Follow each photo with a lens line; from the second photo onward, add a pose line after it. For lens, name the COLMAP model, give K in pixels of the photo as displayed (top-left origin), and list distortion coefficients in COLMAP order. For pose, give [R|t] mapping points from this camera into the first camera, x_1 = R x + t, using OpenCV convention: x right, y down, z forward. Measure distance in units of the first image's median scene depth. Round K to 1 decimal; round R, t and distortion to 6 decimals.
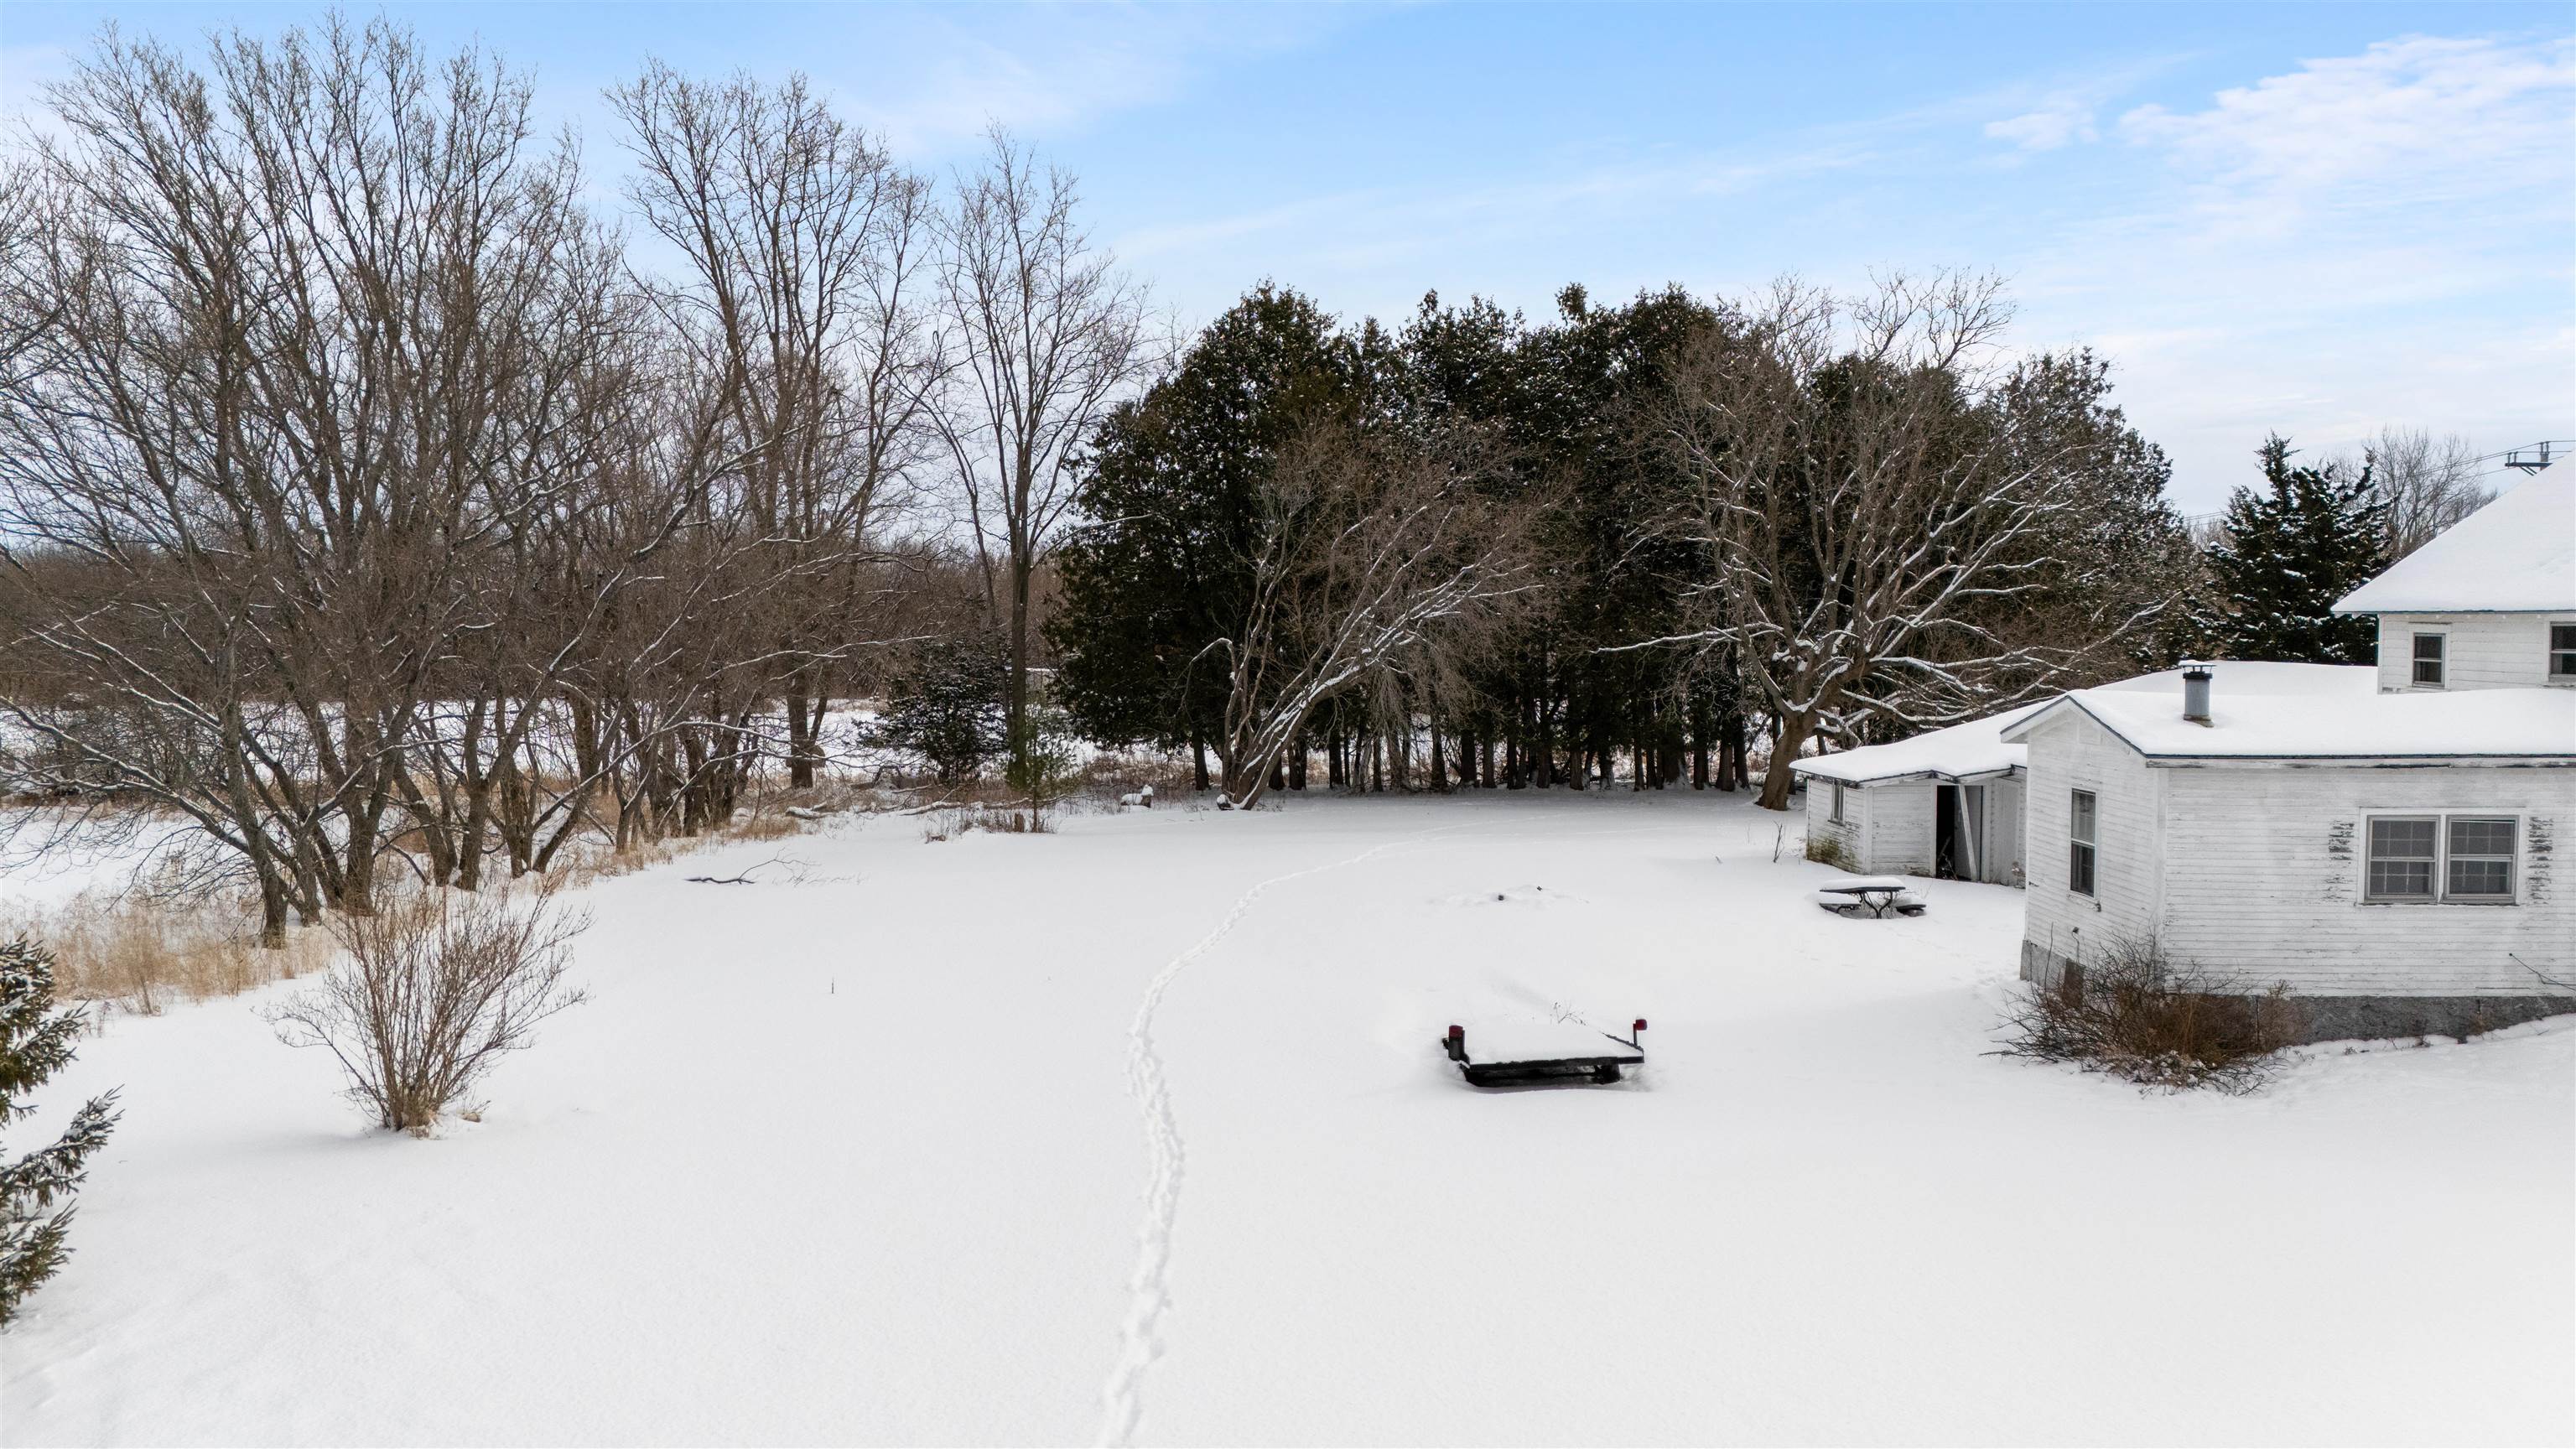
lens RADIAL K [[1828.8, 0, 1288.0], [0, 1828.8, 724.5], [0, 0, 1]] dist [0.043333, -0.046223]
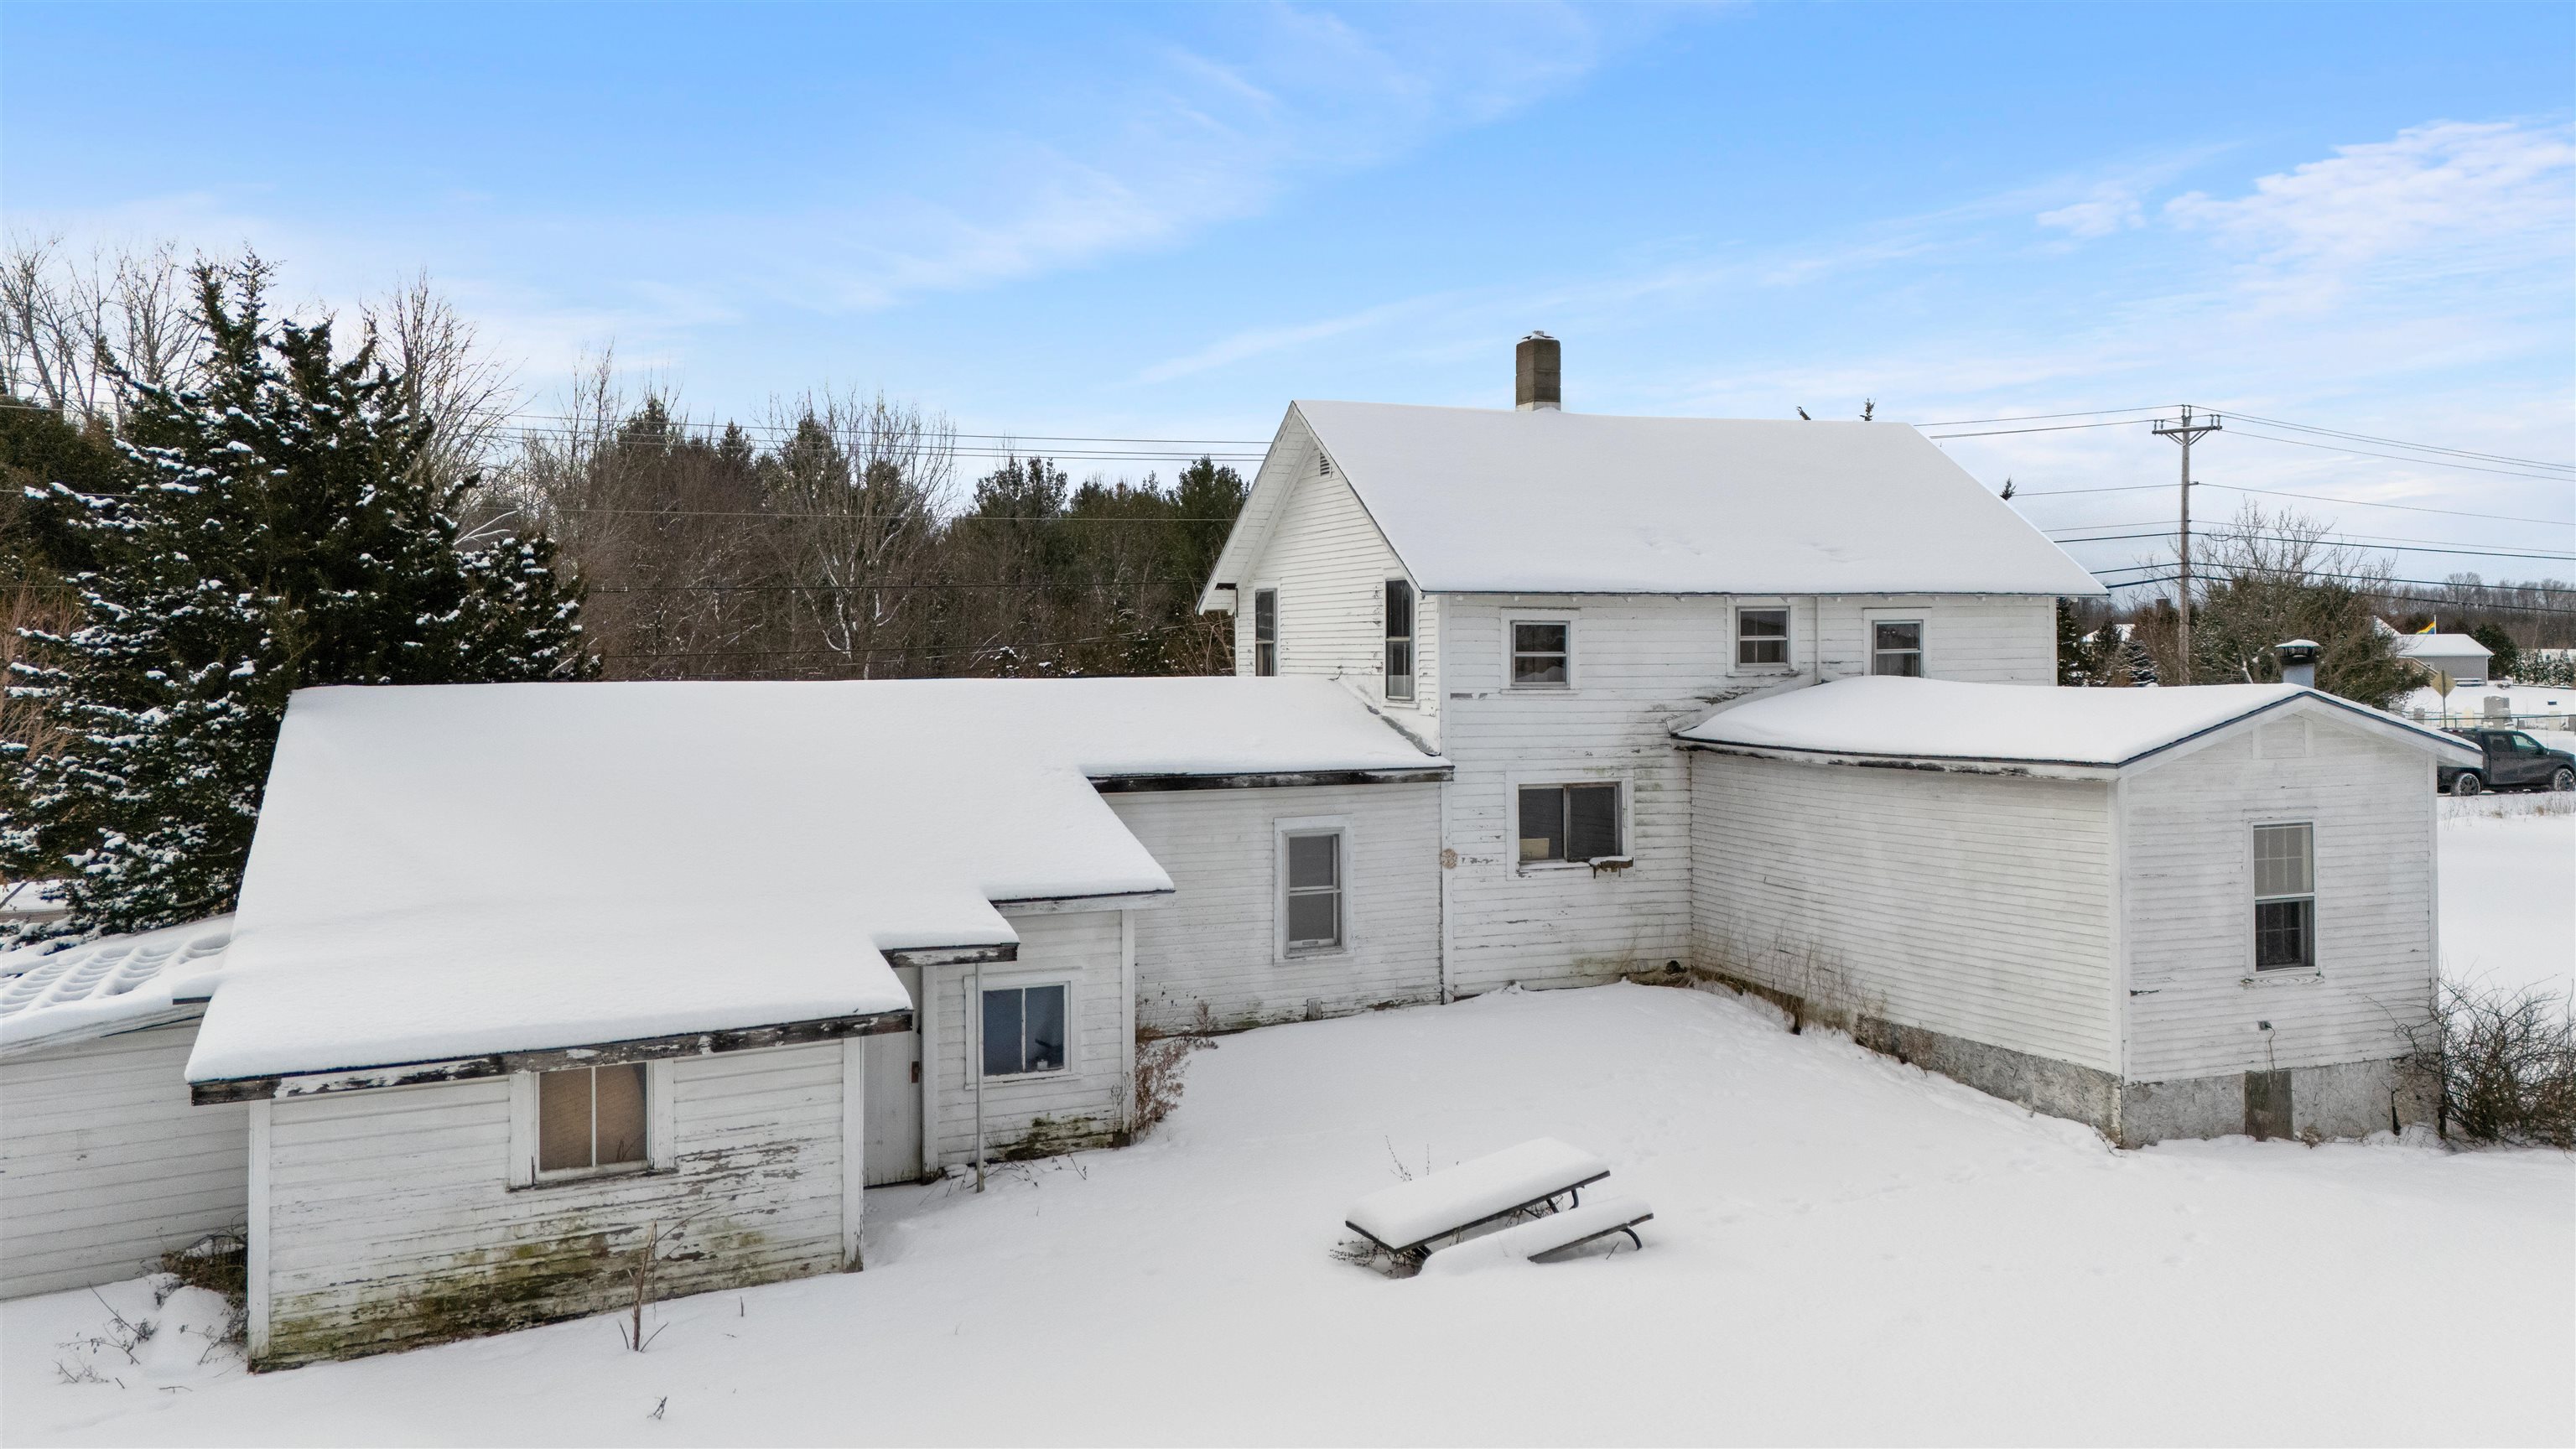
lens RADIAL K [[1905.9, 0, 1274.6], [0, 1905.9, 655.2], [0, 0, 1]] dist [0.070266, -0.079189]
pose [[-0.376698, 0.002212, 0.926334, -0.059499], [0.055934, 0.998227, 0.020362, -0.034382], [-0.924646, 0.059484, -0.376153, 0.842679]]
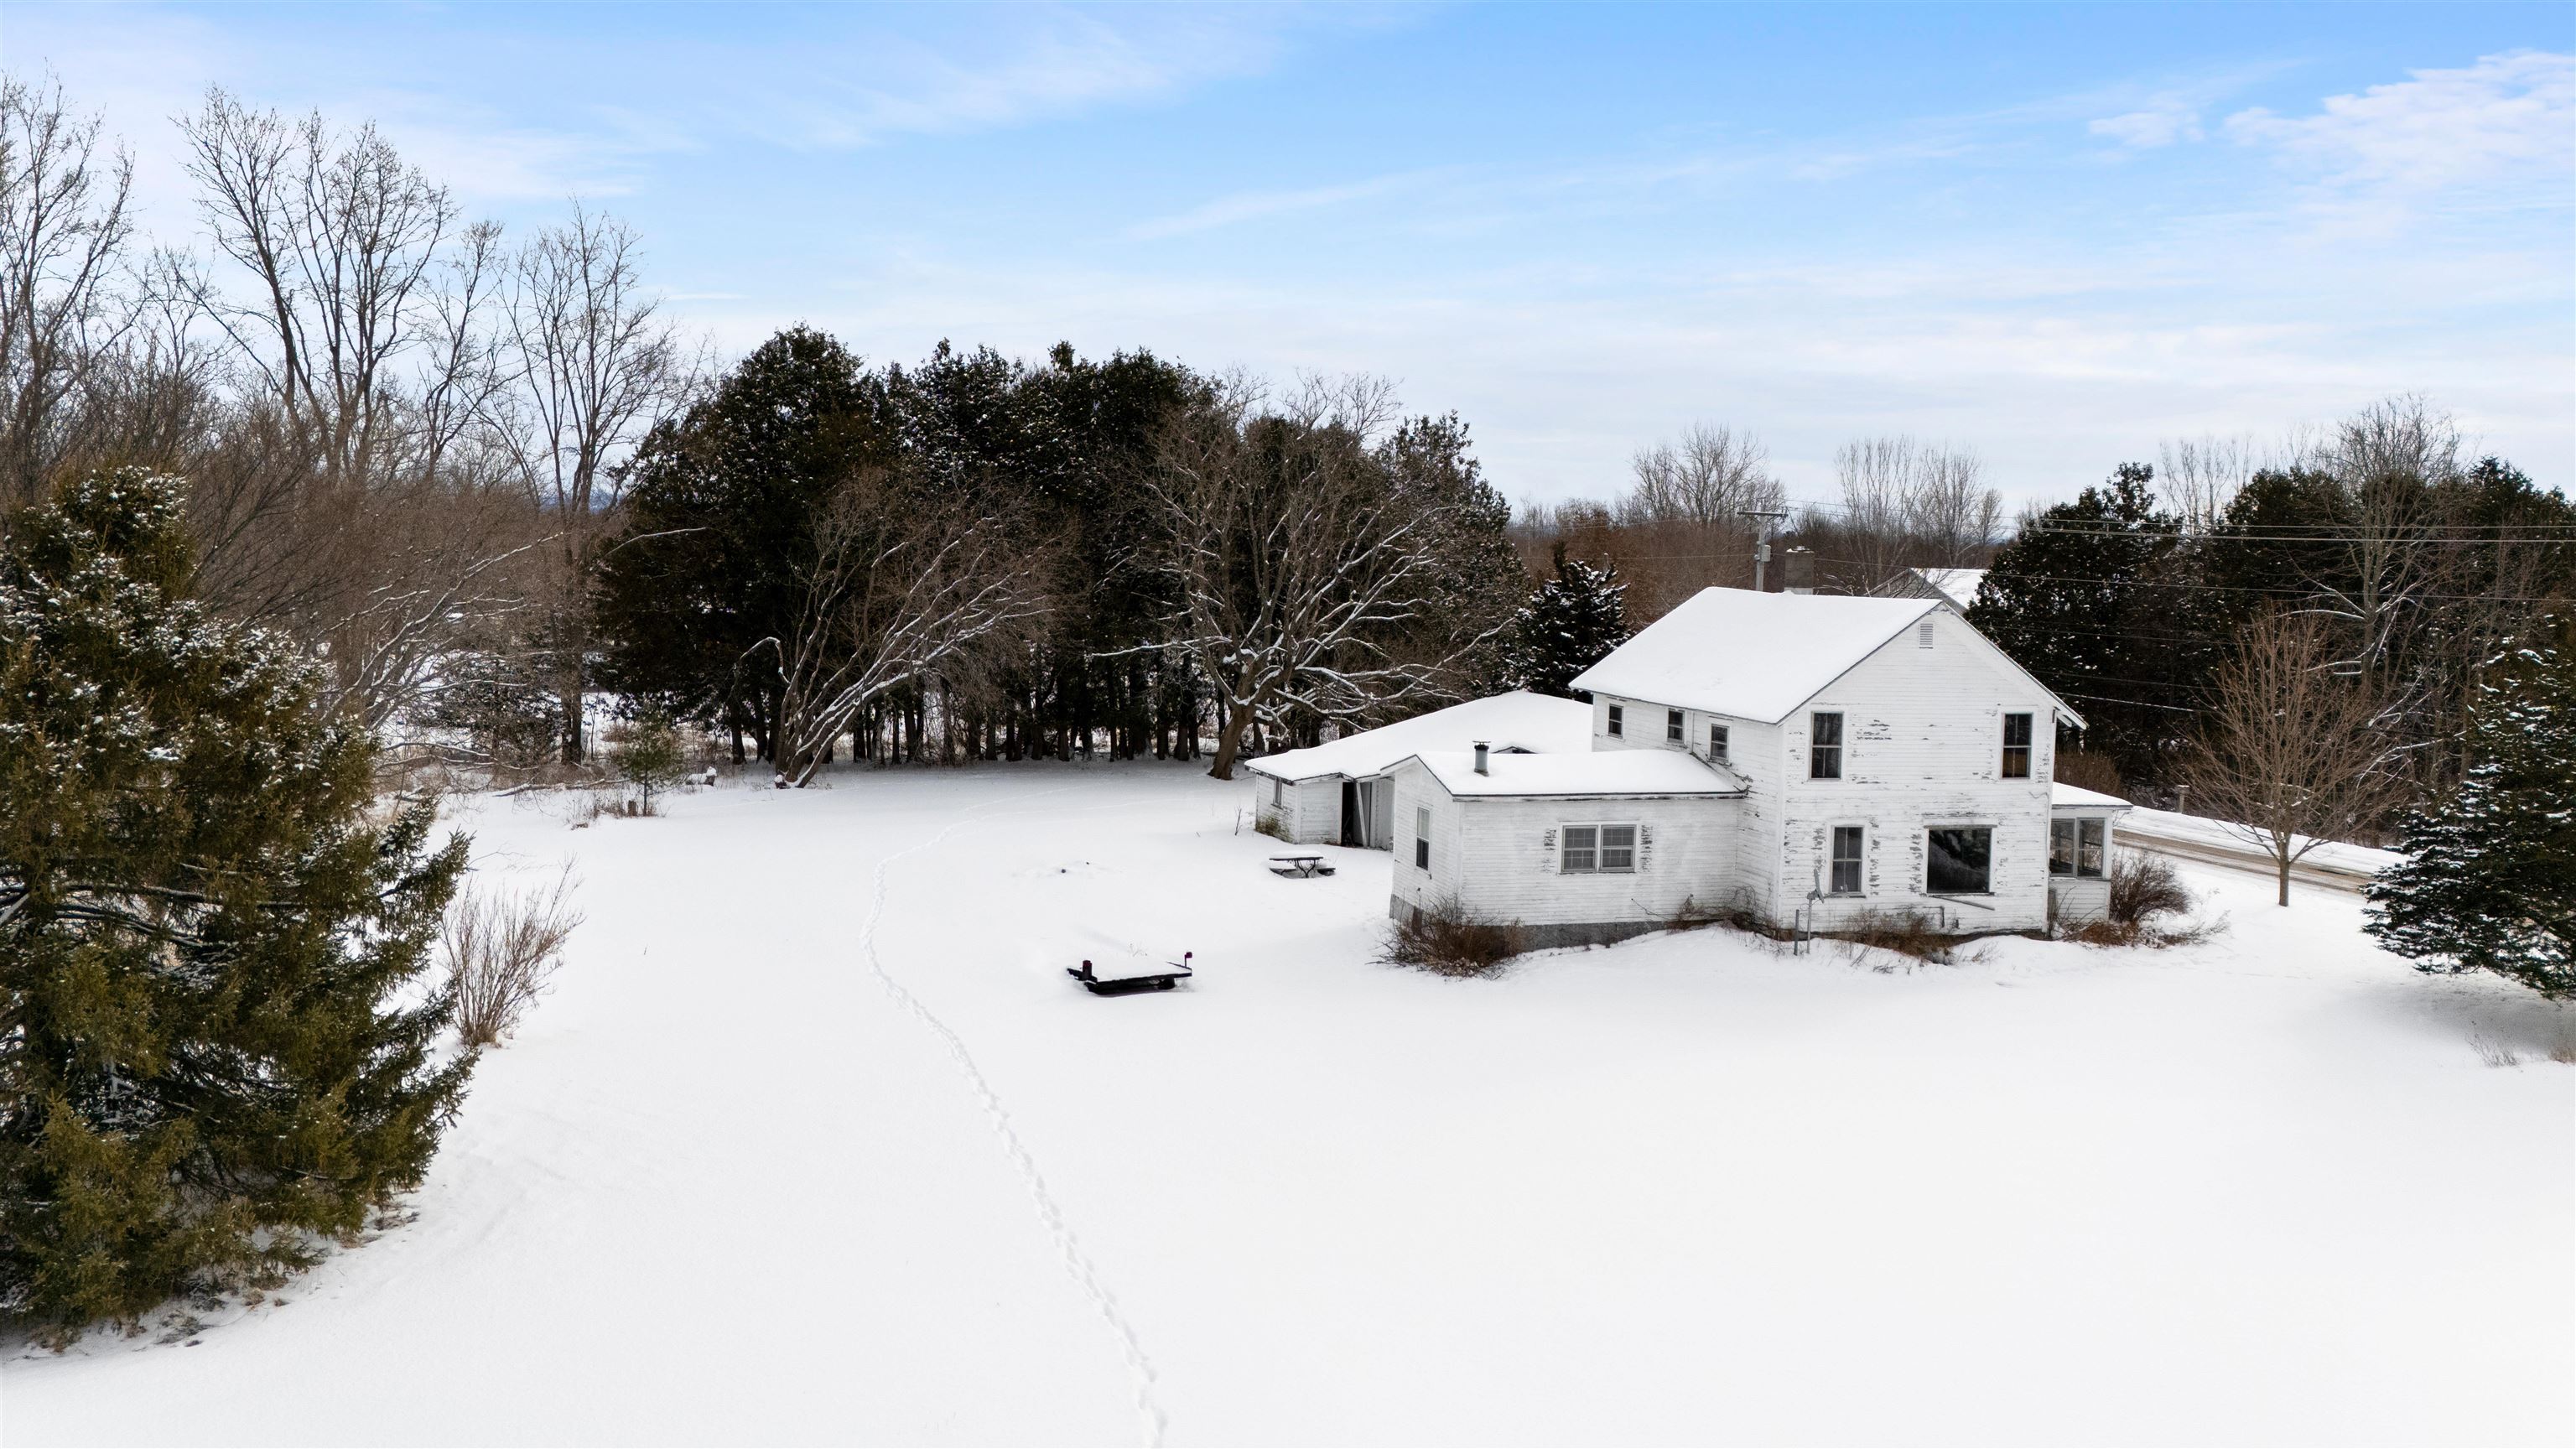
lens RADIAL K [[1886.1, 0, 1285.2], [0, 1886.1, 639.6], [0, 0, 1]] dist [0.091600, -0.118174]
pose [[0.951779, 0.013257, 0.306497, -0.123220], [-0.012791, 0.999912, -0.003527, -0.059513], [-0.306516, -0.000564, 0.951865, -0.336345]]
